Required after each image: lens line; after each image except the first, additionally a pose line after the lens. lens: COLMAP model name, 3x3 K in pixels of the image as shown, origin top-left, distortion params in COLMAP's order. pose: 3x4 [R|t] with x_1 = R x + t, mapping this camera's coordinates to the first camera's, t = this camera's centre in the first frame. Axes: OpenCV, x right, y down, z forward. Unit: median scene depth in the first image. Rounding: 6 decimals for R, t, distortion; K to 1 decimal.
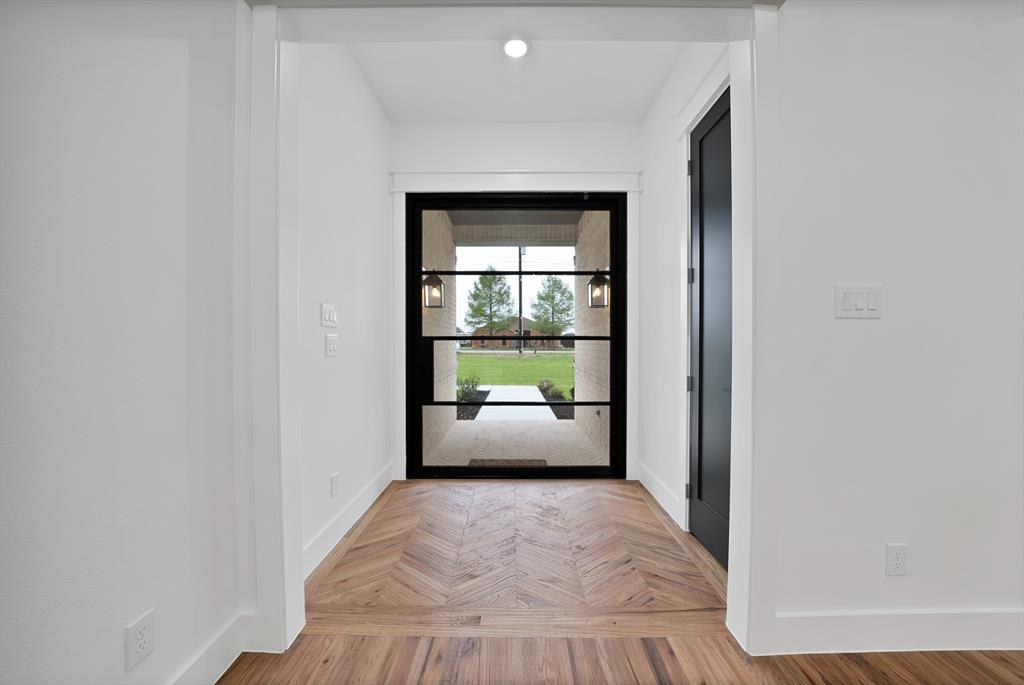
lens RADIAL K [[366.9, 0, 512.5], [0, 366.9, 347.3], [0, 0, 1]] dist [-0.022032, 0.000159]
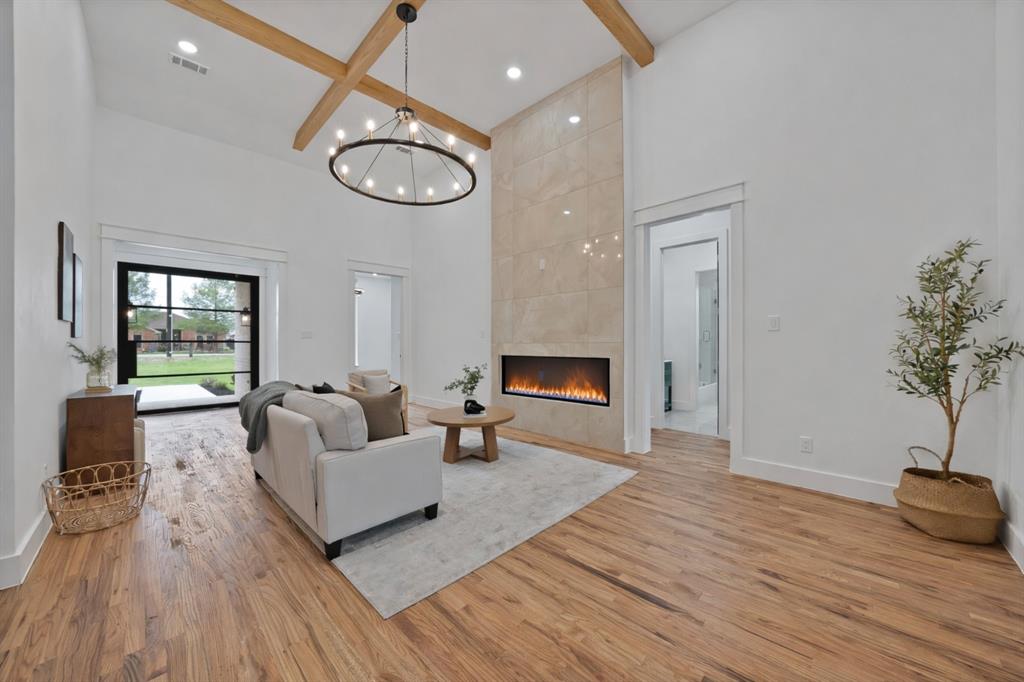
lens RADIAL K [[366.9, 0, 512.5], [0, 366.9, 345.8], [0, 0, 1]] dist [-0.022032, 0.000159]
pose [[0.698642, -0.002042, 0.715469, -0.166588], [0.009290, 0.999938, -0.006217, 0.023930], [-0.715411, 0.010990, 0.698617, -1.458727]]
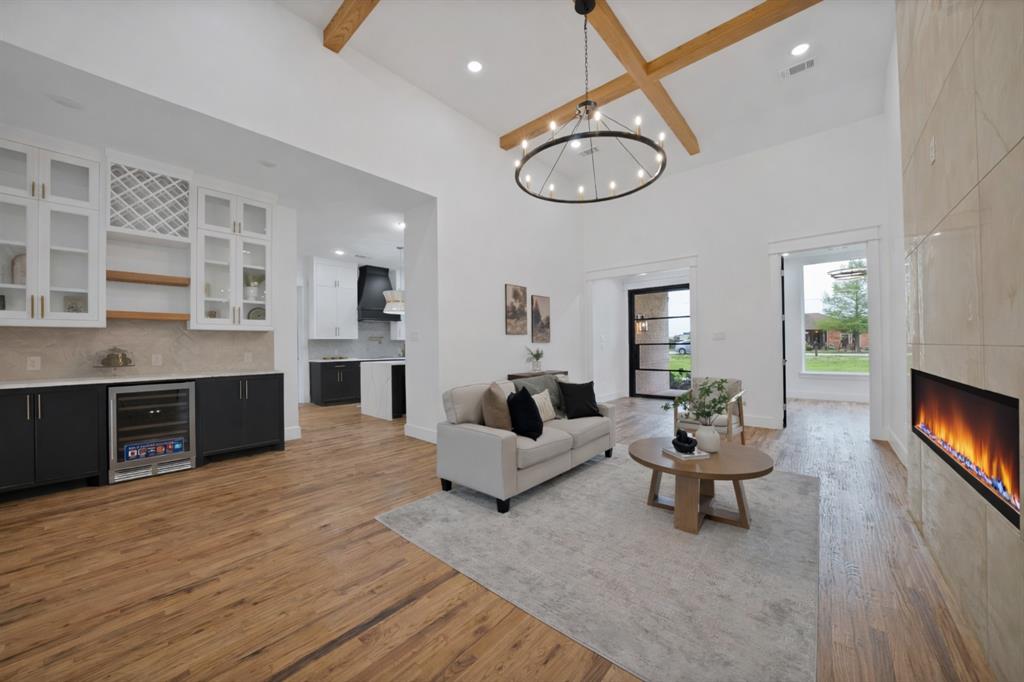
lens RADIAL K [[366.9, 0, 512.5], [0, 366.9, 345.8], [0, 0, 1]] dist [-0.022032, 0.000159]
pose [[0.761155, -0.006908, -0.648533, 0.711684], [-0.000643, 0.999935, -0.011406, 0.015930], [0.648570, 0.009099, 0.761101, -1.416090]]
